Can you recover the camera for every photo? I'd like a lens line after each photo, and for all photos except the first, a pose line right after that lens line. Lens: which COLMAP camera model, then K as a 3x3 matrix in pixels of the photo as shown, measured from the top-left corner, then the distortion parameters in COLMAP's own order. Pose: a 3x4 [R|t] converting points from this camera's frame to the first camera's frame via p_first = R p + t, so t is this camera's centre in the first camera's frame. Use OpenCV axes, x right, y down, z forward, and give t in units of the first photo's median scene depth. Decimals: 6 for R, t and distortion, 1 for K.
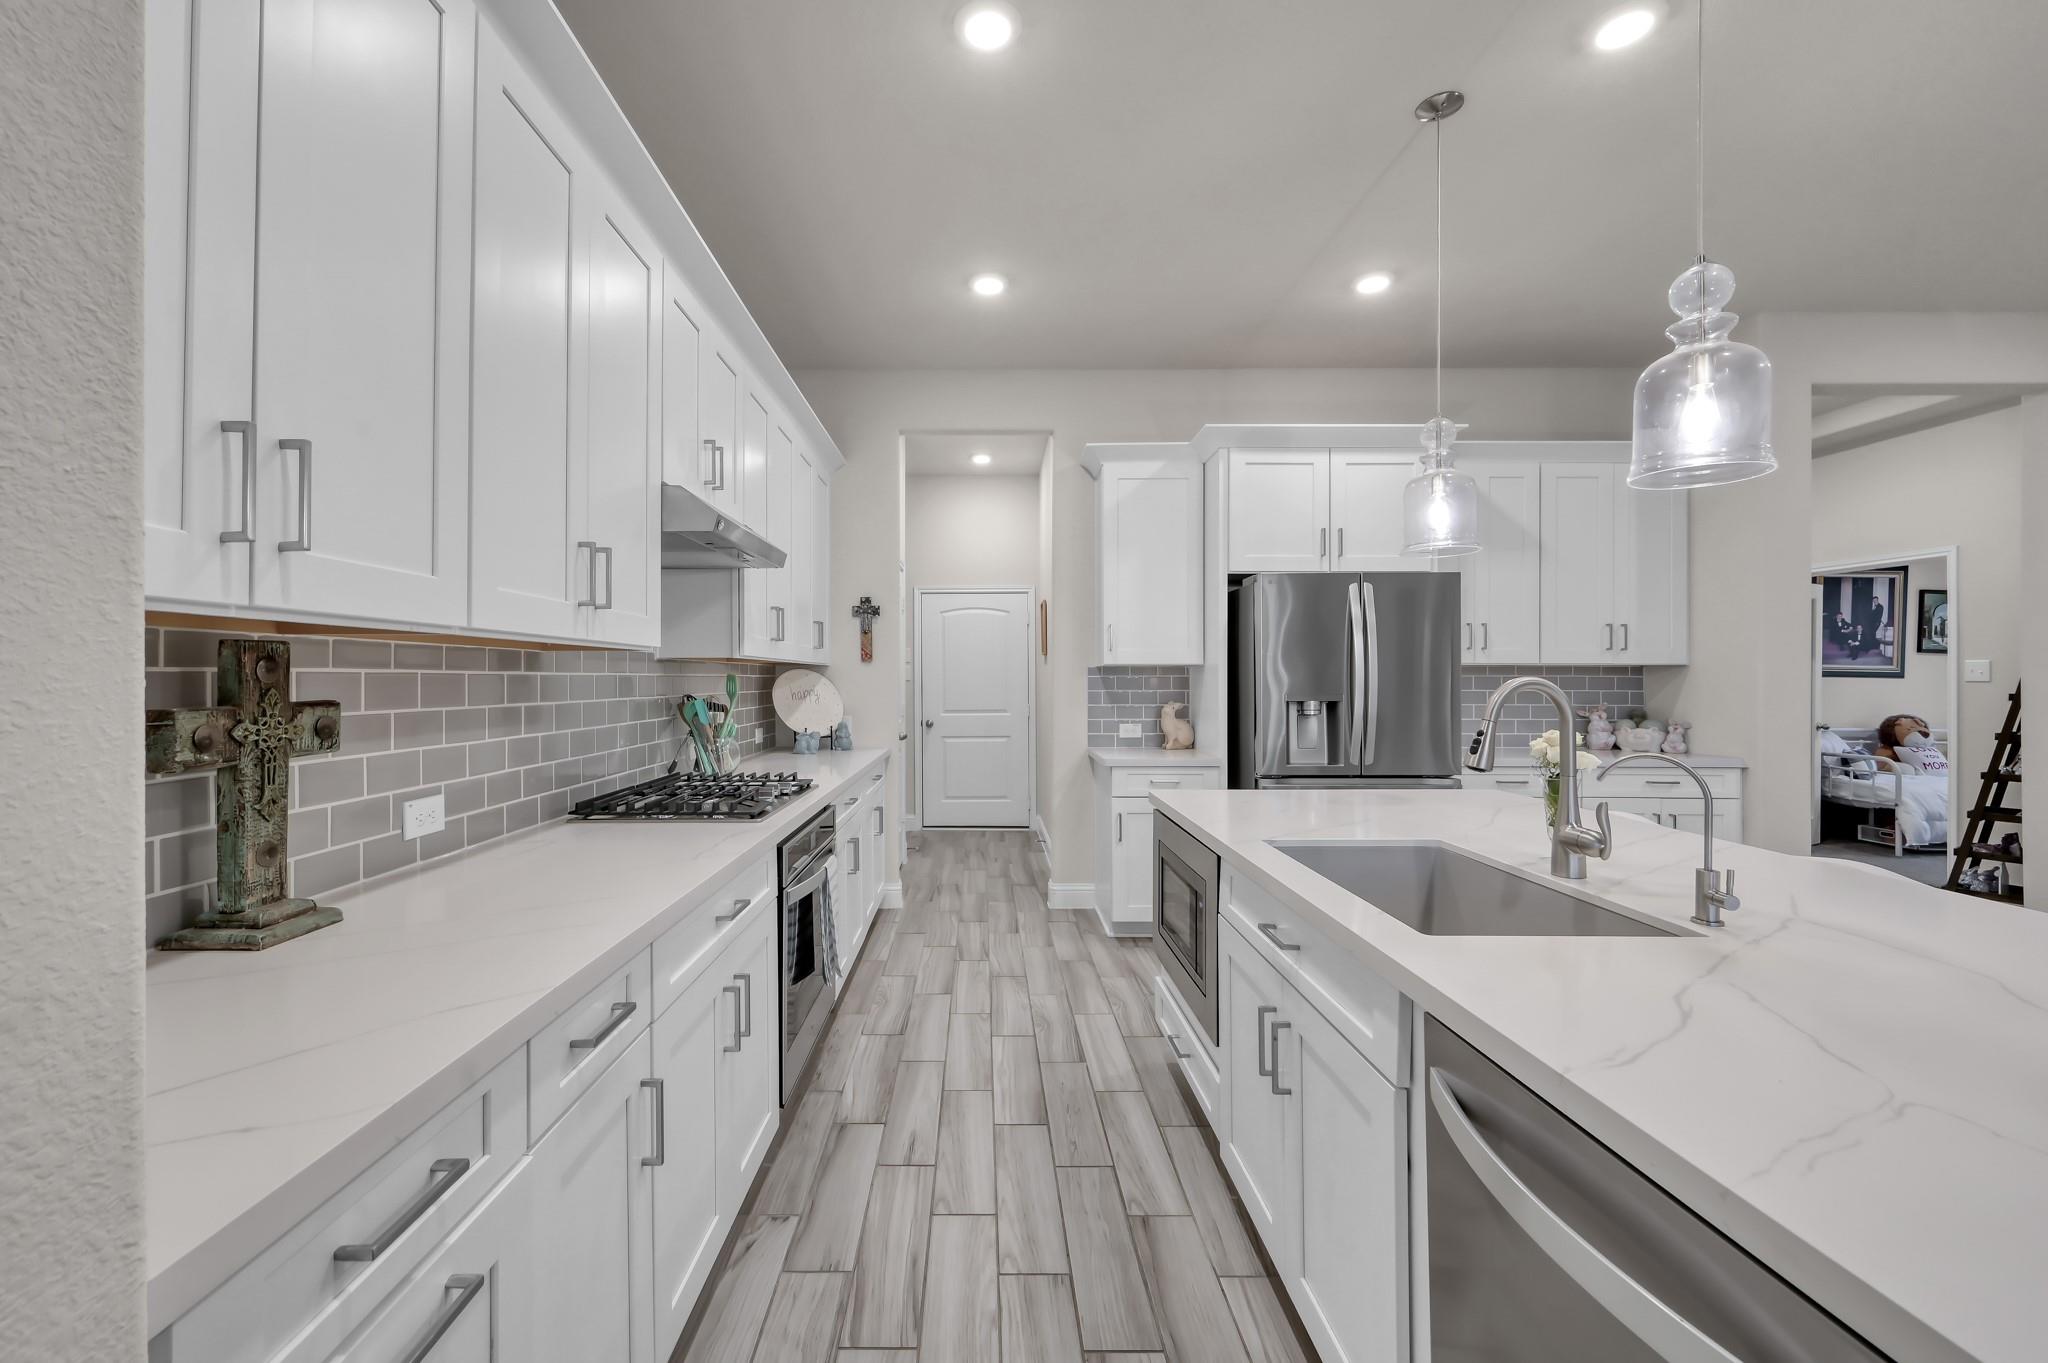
lens RADIAL K [[822.1, 0, 978.6], [0, 822.1, 679.9], [0, 0, 1]] dist [0.003092, -0.000090]
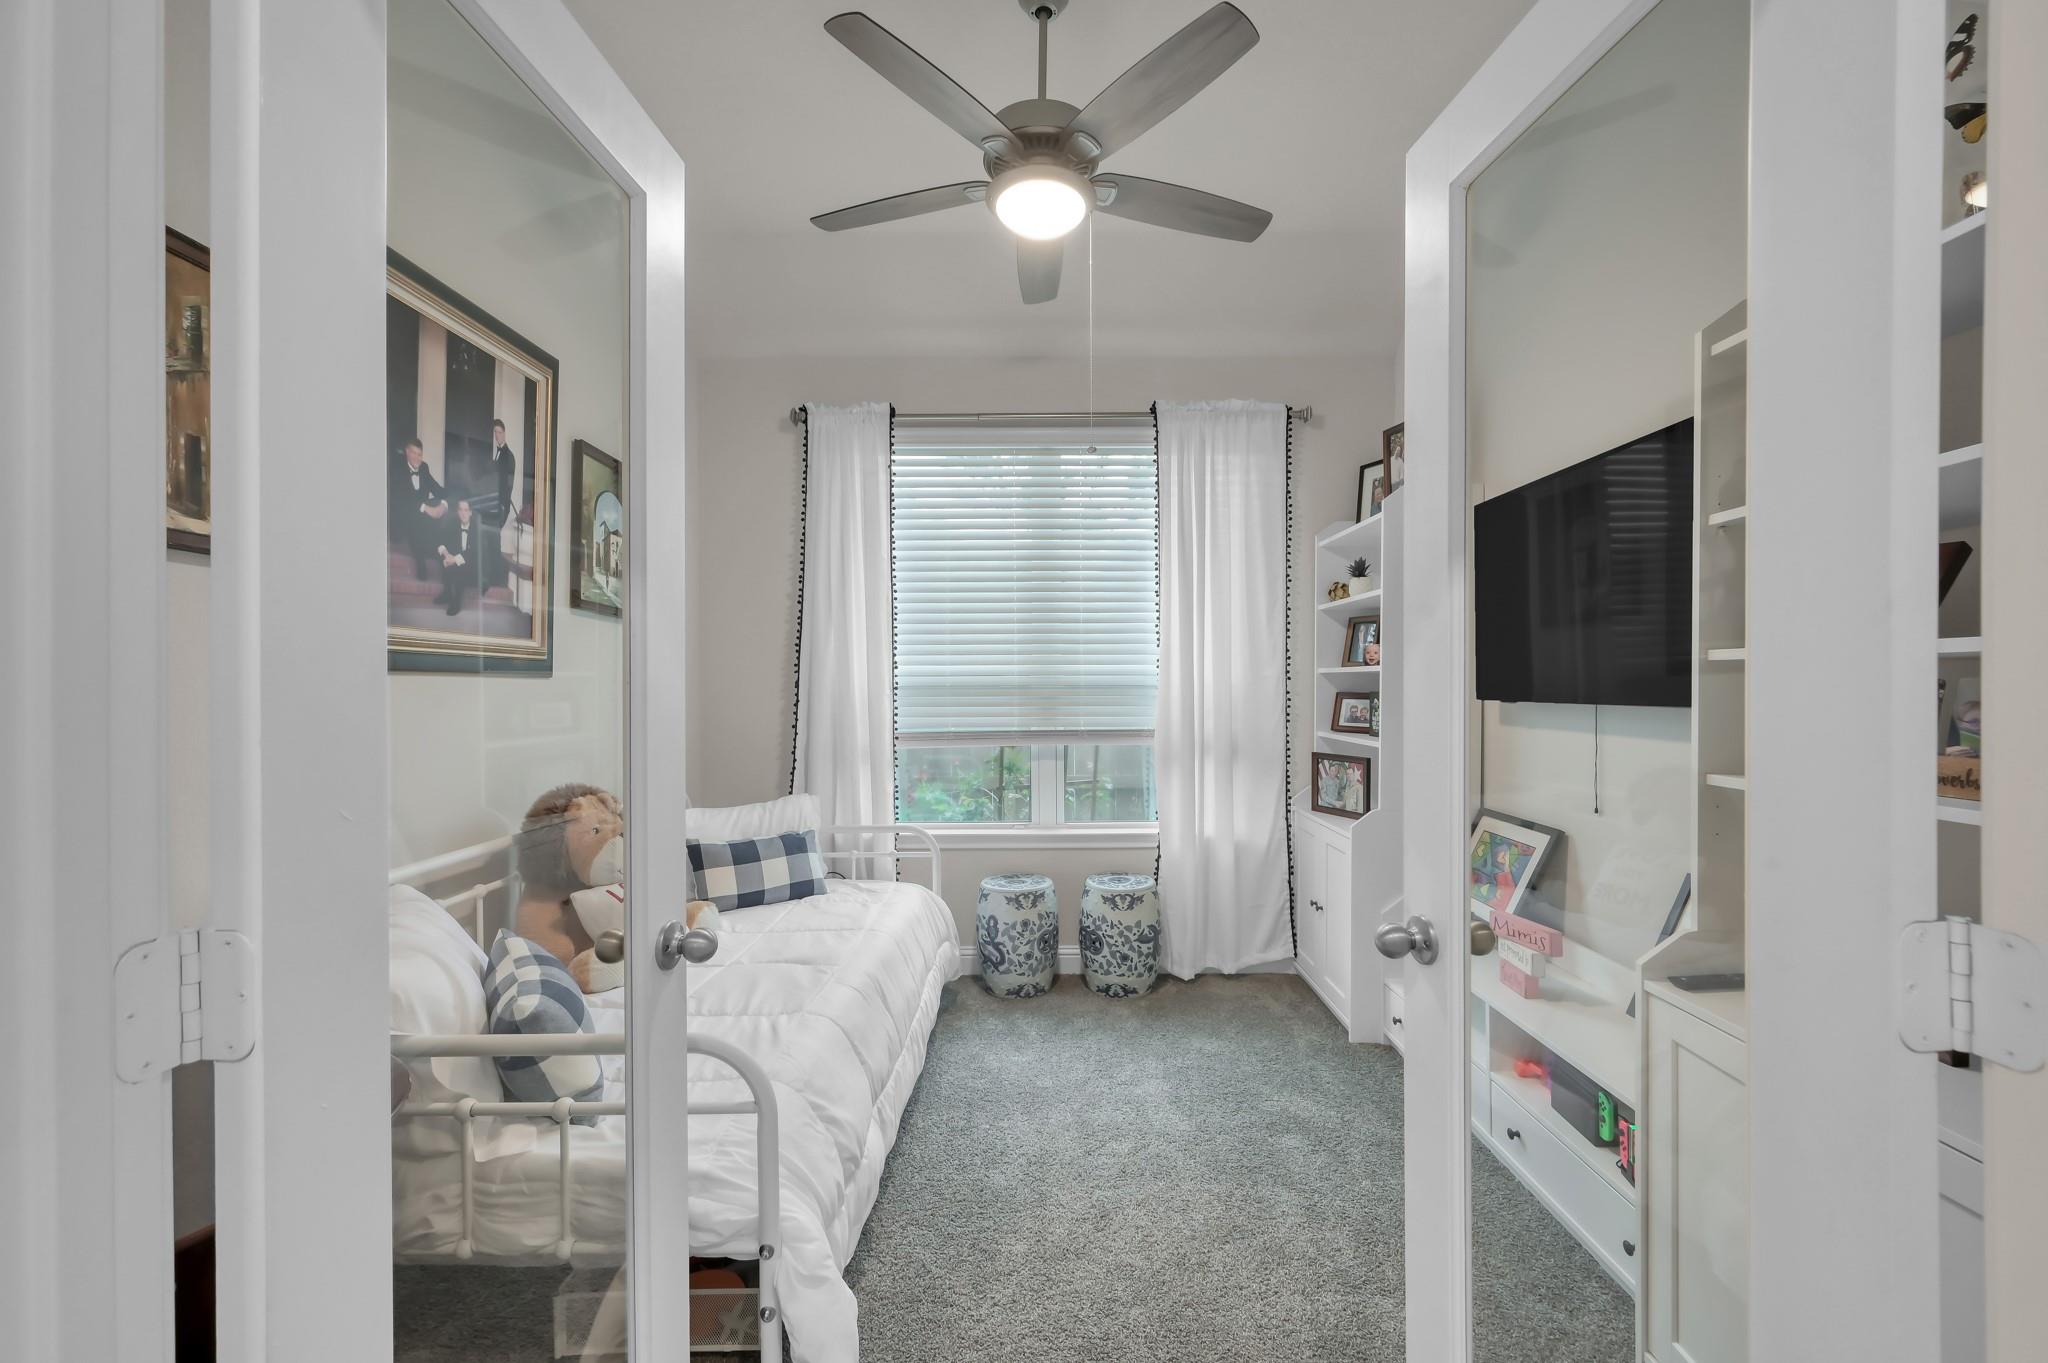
lens RADIAL K [[822.1, 0, 1045.3], [0, 822.1, 682.1], [0, 0, 1]] dist [0.003092, -0.000090]
pose [[-0.015907, -0.006719, 0.999851, 1.159562], [0.006742, 0.999954, 0.006827, -0.001141], [-0.999851, 0.006849, -0.015861, 1.203976]]
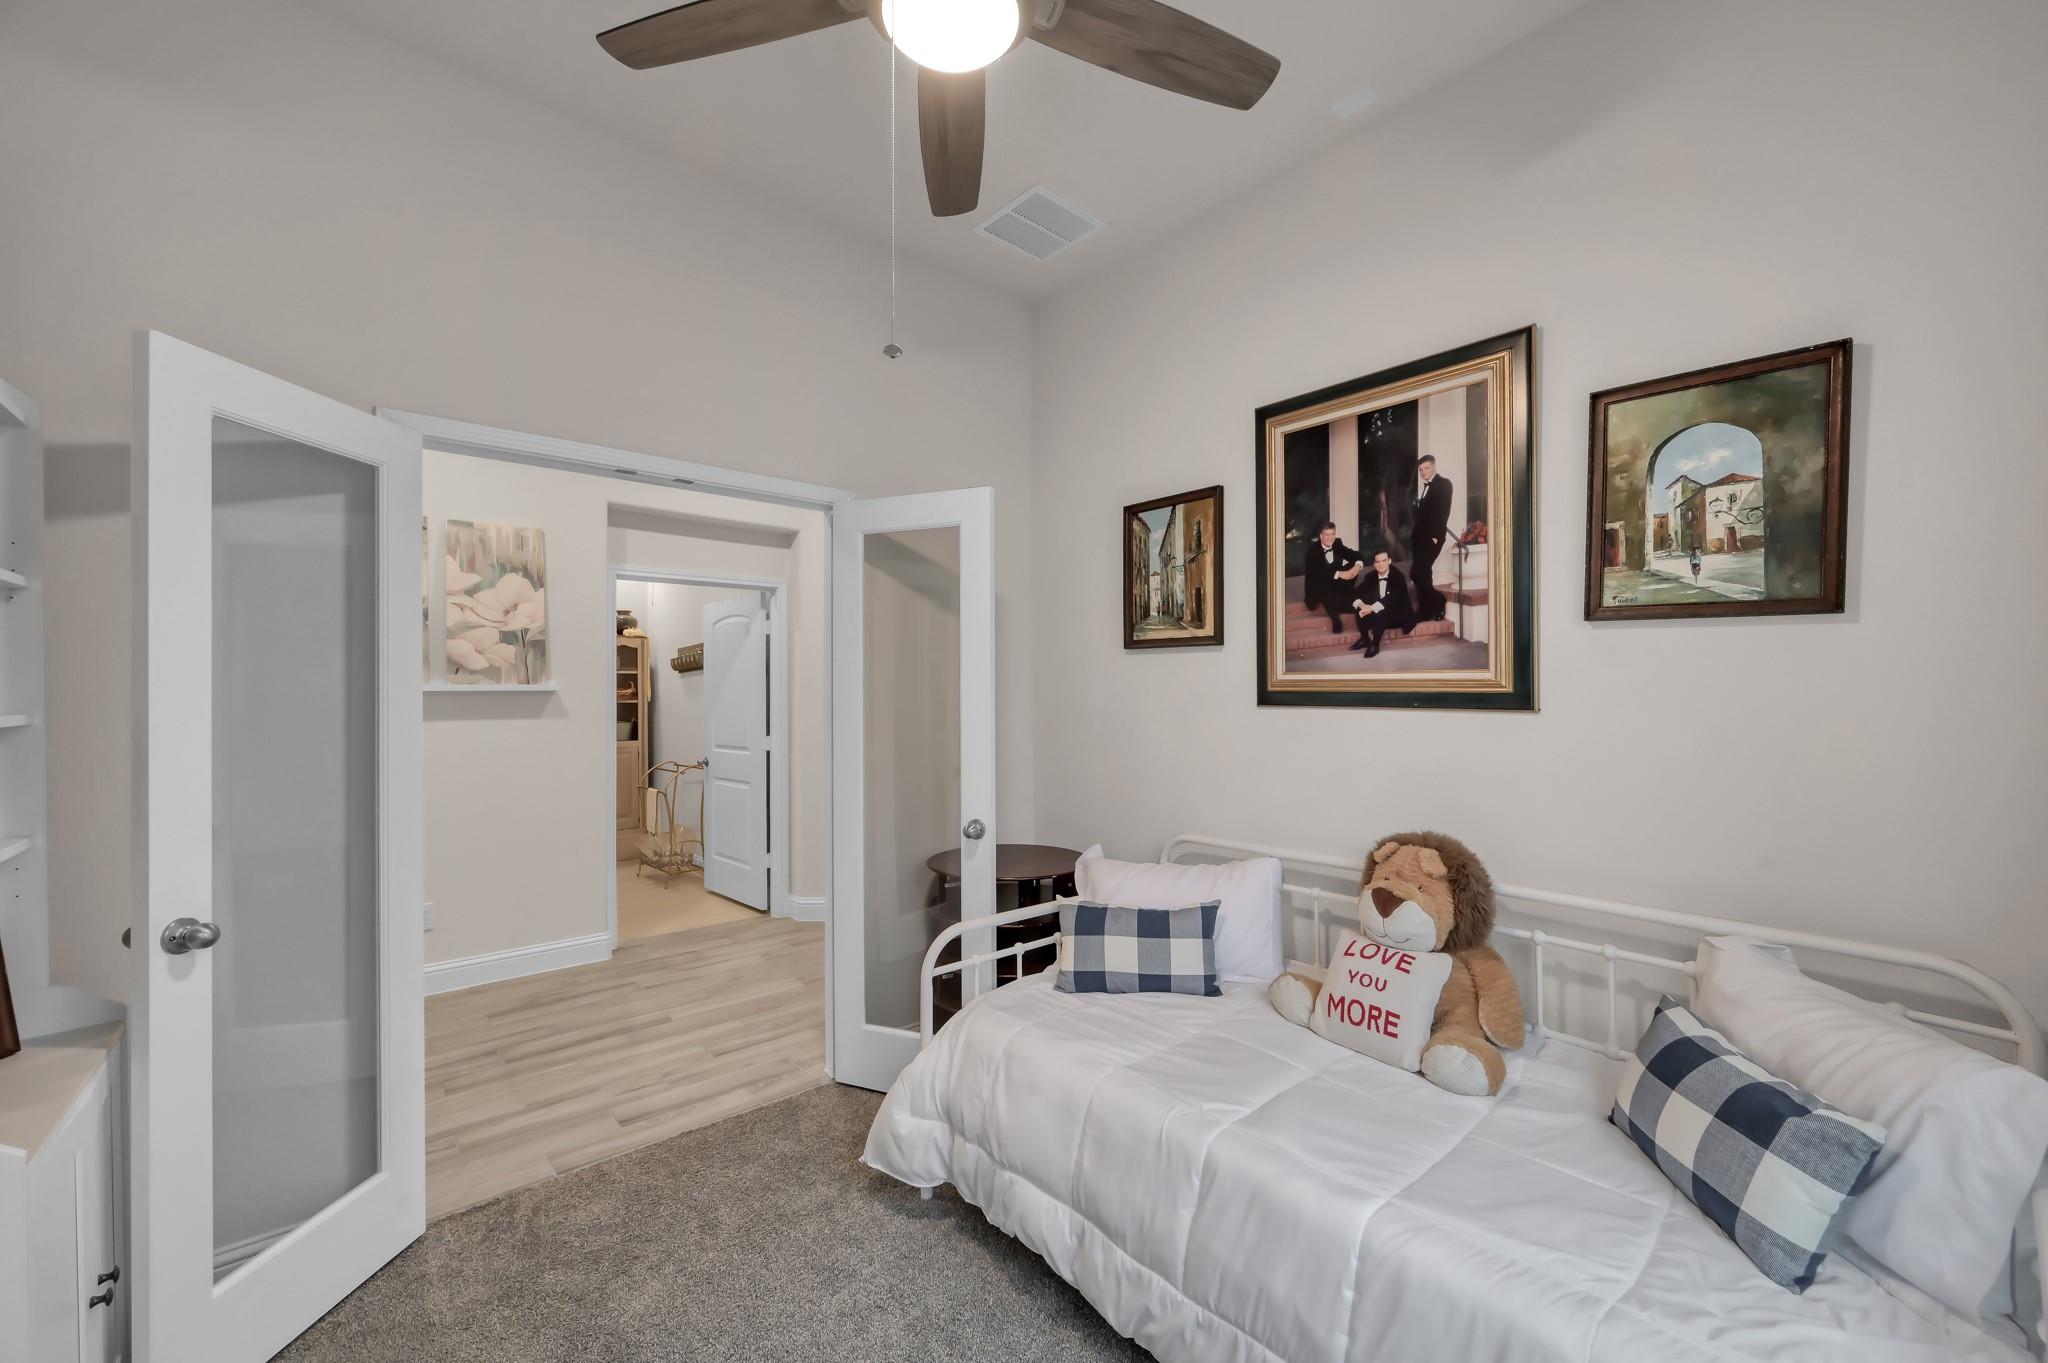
lens RADIAL K [[822.1, 0, 1064.9], [0, 822.1, 691.0], [0, 0, 1]] dist [0.003092, -0.000090]
pose [[0.674266, -0.009388, -0.738429, 1.858080], [0.005597, 0.999955, -0.007603, -0.012720], [0.738468, 0.000993, 0.674288, 1.033467]]
